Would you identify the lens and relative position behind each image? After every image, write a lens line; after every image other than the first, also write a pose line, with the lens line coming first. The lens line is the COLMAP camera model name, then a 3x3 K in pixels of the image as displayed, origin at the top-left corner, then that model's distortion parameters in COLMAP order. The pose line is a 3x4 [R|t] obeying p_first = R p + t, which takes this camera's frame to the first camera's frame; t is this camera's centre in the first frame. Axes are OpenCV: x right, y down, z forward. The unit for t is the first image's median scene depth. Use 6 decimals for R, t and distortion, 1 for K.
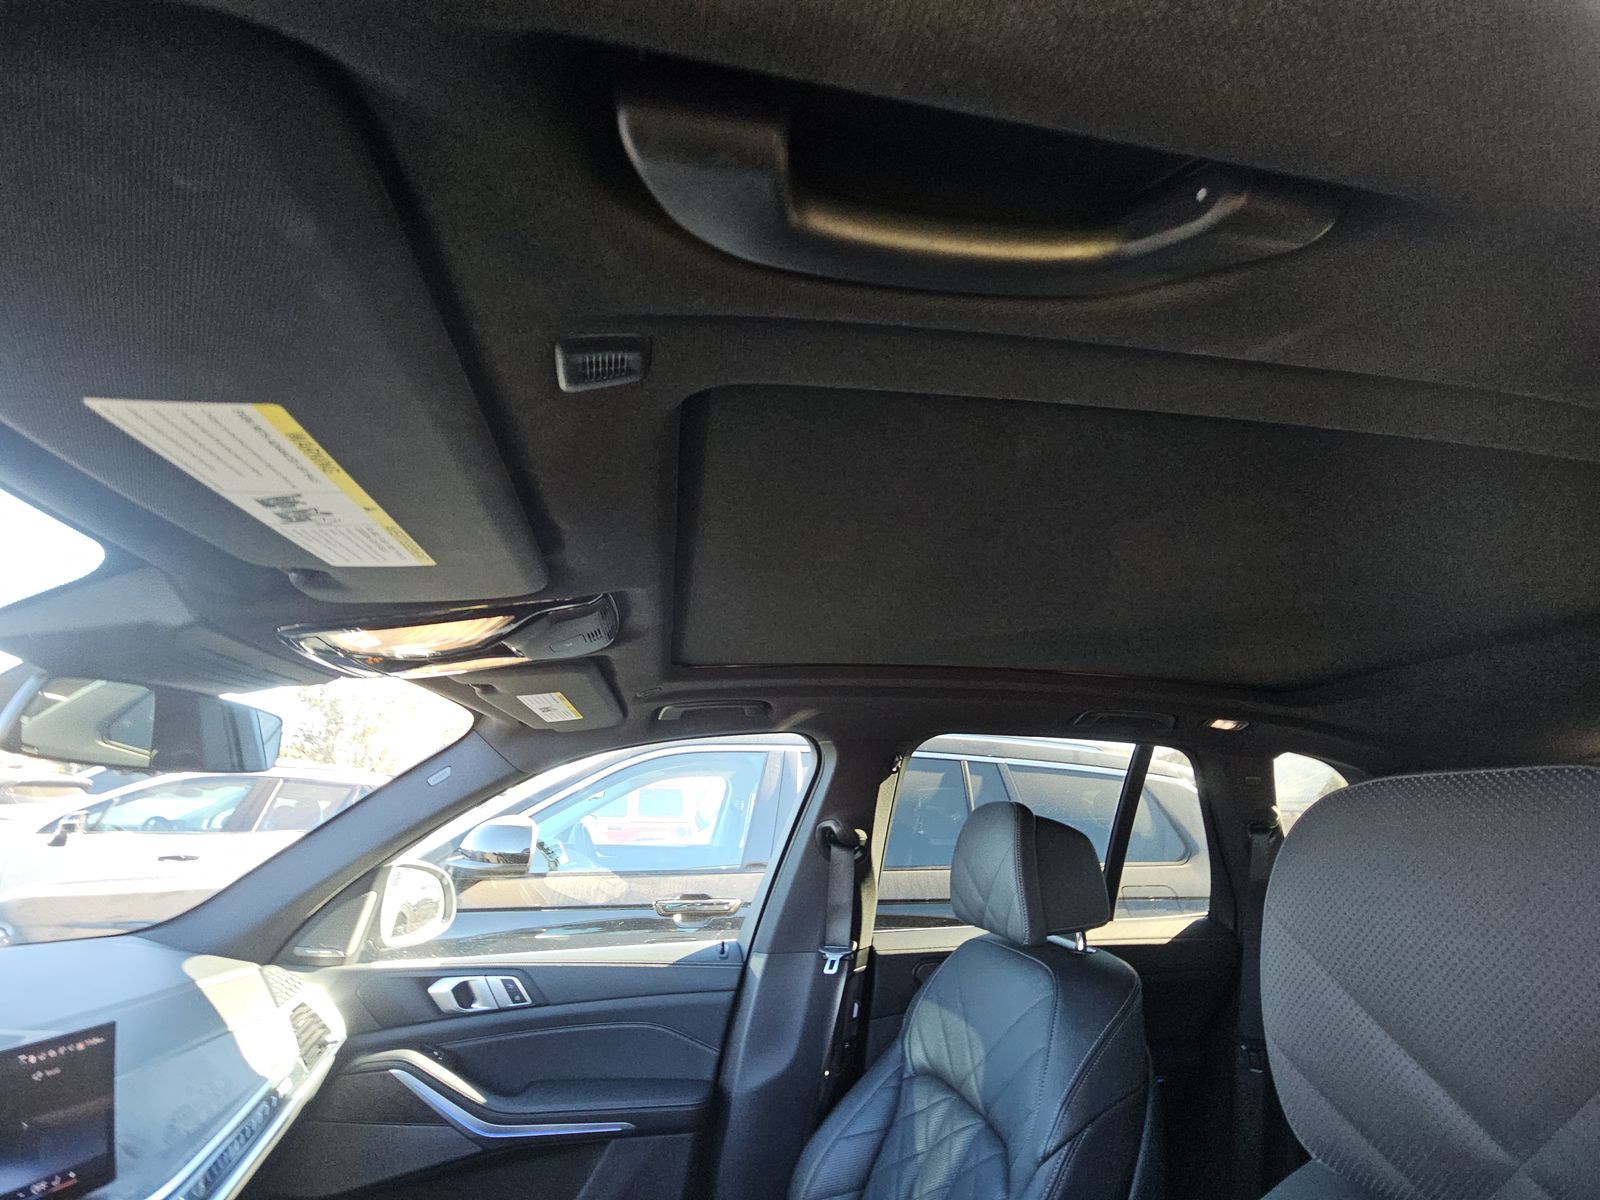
lens RADIAL K [[653.1, 0, 802.7], [0, 653.1, 602.6], [0, 0, 1]] dist [0.001543, -0.001209]
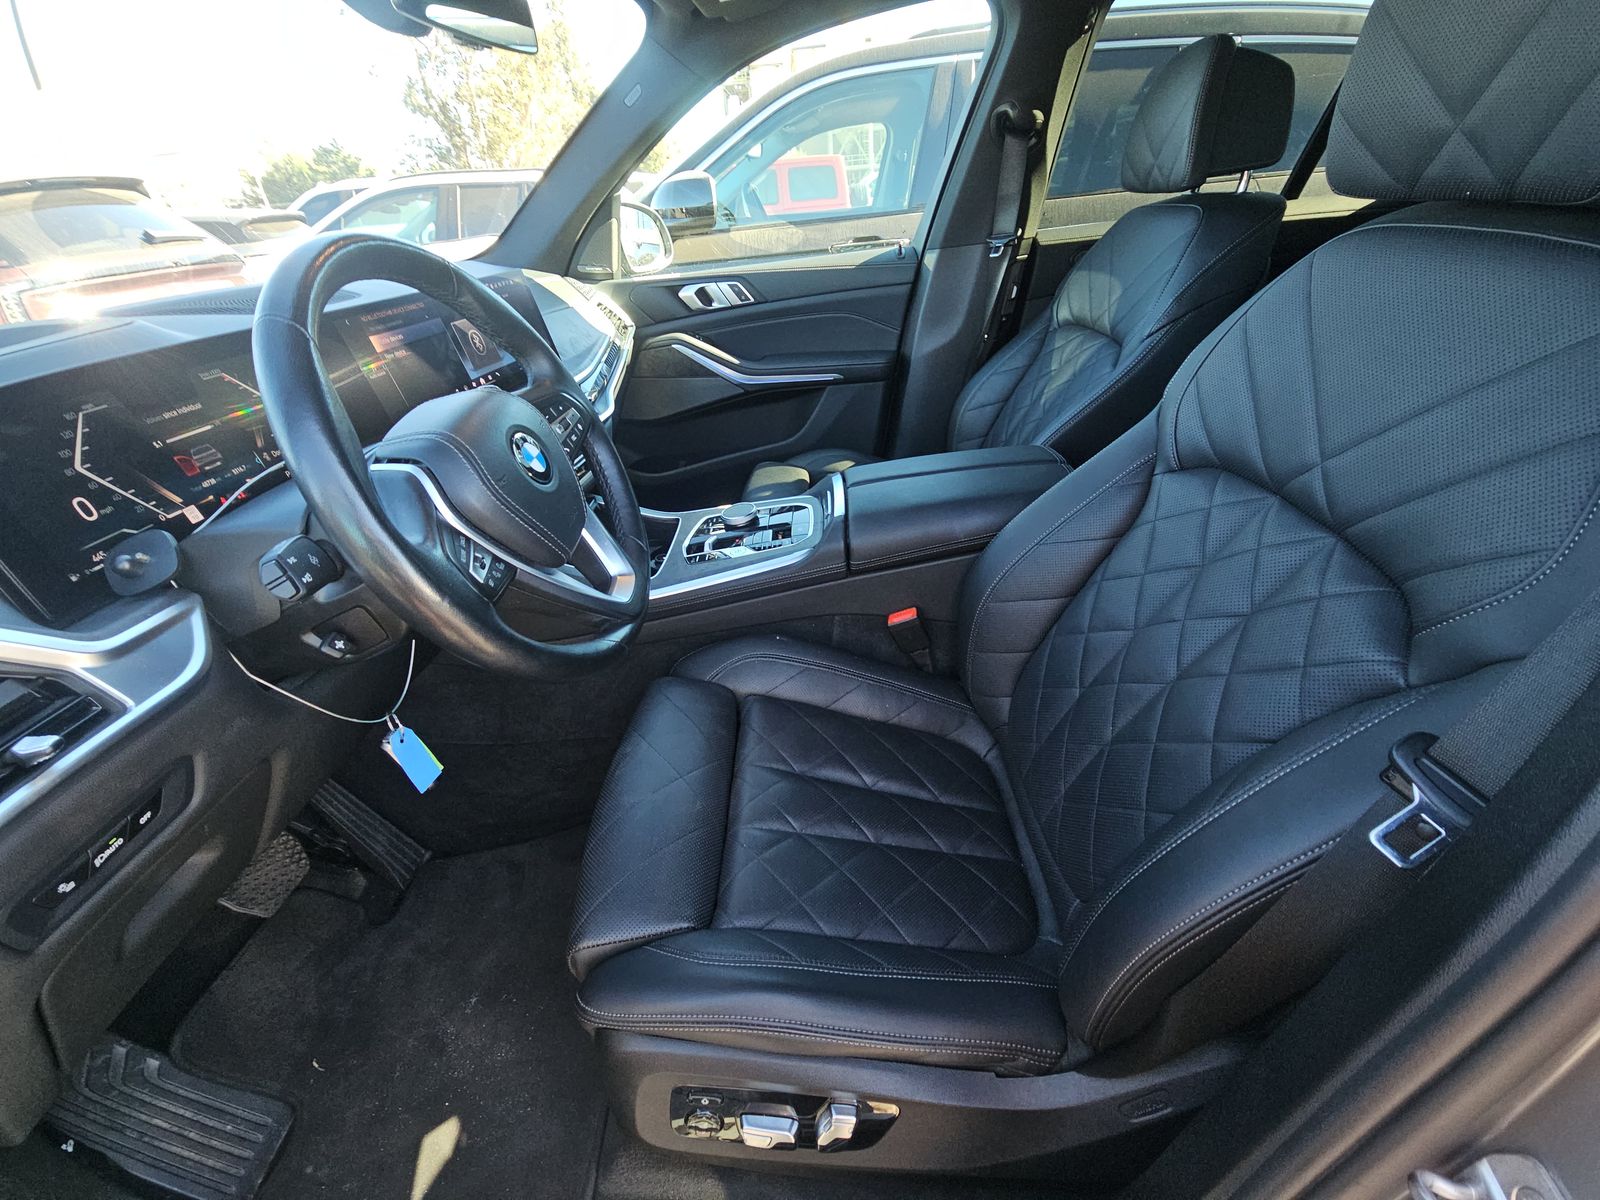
lens RADIAL K [[653.1, 0, 797.1], [0, 653.1, 594.7], [0, 0, 1]] dist [0.001543, -0.001209]
pose [[0.972684, 0.045625, -0.227606, -0.008227], [0.141725, 0.659823, 0.737935, 0.049718], [0.183848, -0.750034, 0.635333, -0.253651]]
